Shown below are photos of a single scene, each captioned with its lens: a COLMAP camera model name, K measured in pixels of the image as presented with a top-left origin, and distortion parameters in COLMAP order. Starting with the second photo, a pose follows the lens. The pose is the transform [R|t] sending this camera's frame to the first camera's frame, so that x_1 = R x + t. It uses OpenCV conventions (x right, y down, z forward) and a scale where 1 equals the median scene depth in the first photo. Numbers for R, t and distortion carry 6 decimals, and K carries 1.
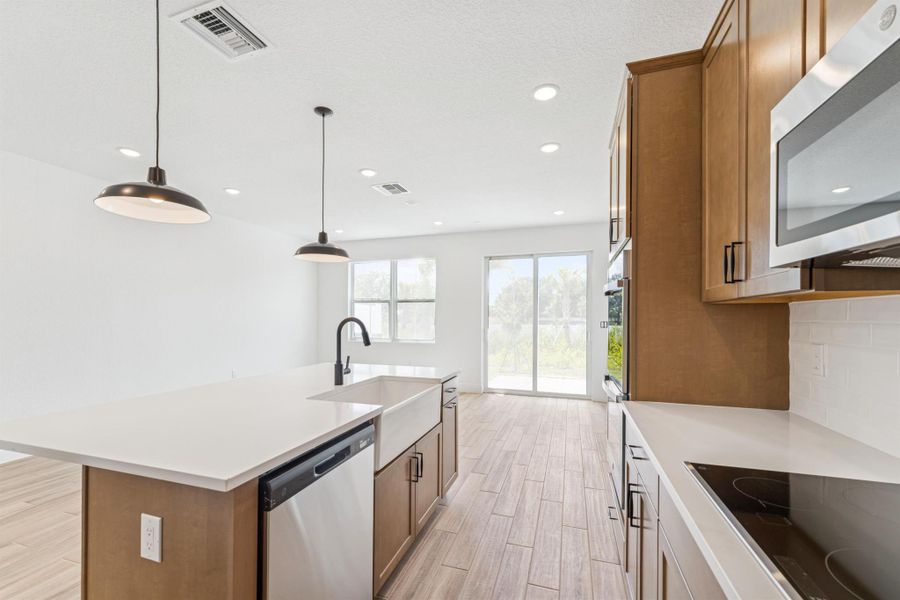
lens RADIAL K [[371.1, 0, 448.9], [0, 371.1, 317.2], [0, 0, 1]] dist [0.000236, -0.000001]
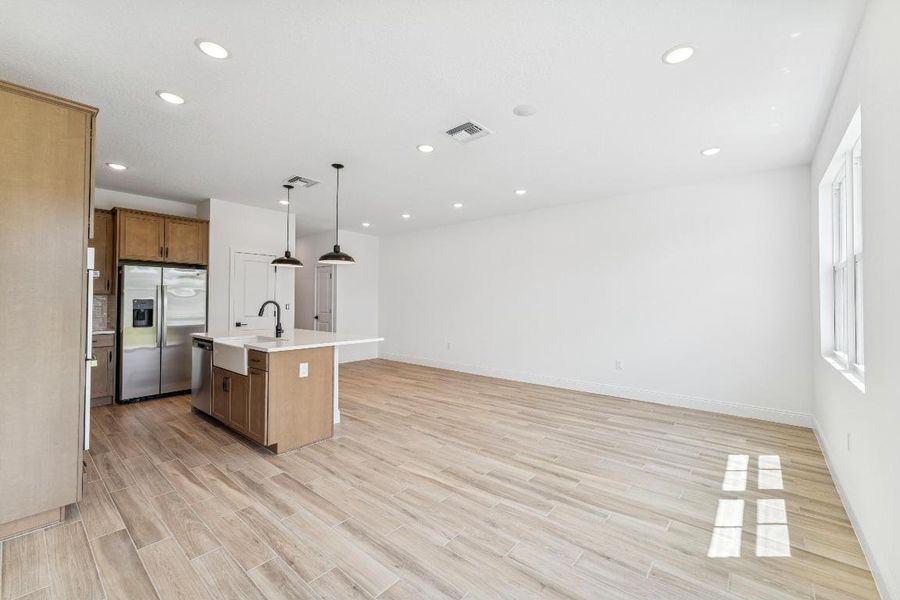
lens RADIAL K [[368.4, 0, 449.5], [0, 368.4, 297.1], [0, 0, 1]] dist [0.001180, 0.000034]
pose [[-0.383060, -0.015280, -0.923597, 0.431165], [-0.004286, 0.999882, -0.014765, 0.001797], [0.923713, -0.001698, -0.383080, 0.978533]]
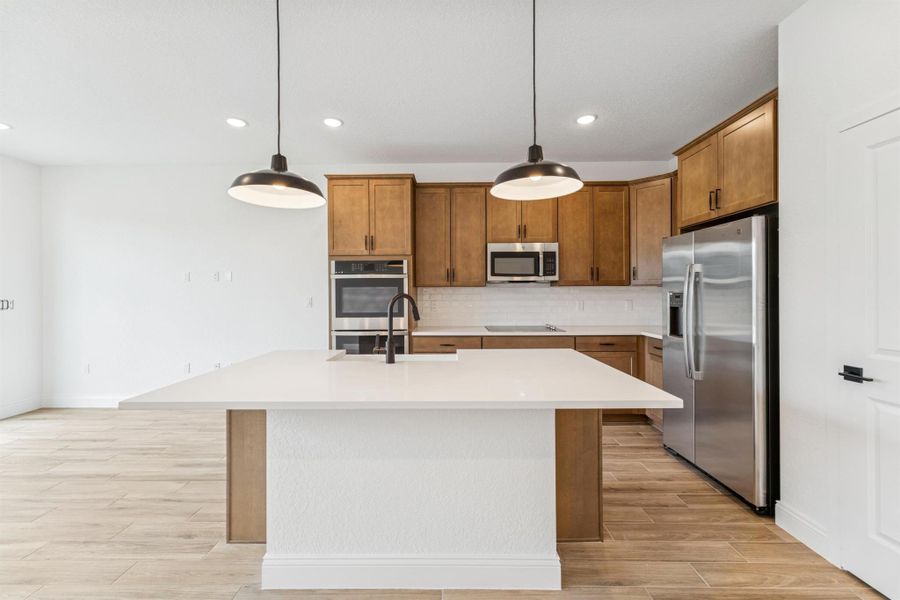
lens RADIAL K [[365.6, 0, 448.9], [0, 365.6, 292.9], [0, 0, 1]] dist [0.001540, 0.000220]
pose [[-0.301766, -0.001763, 0.953381, -0.488463], [0.002337, 0.999994, 0.002589, -0.001701], [-0.953379, 0.003010, -0.301760, 0.445158]]
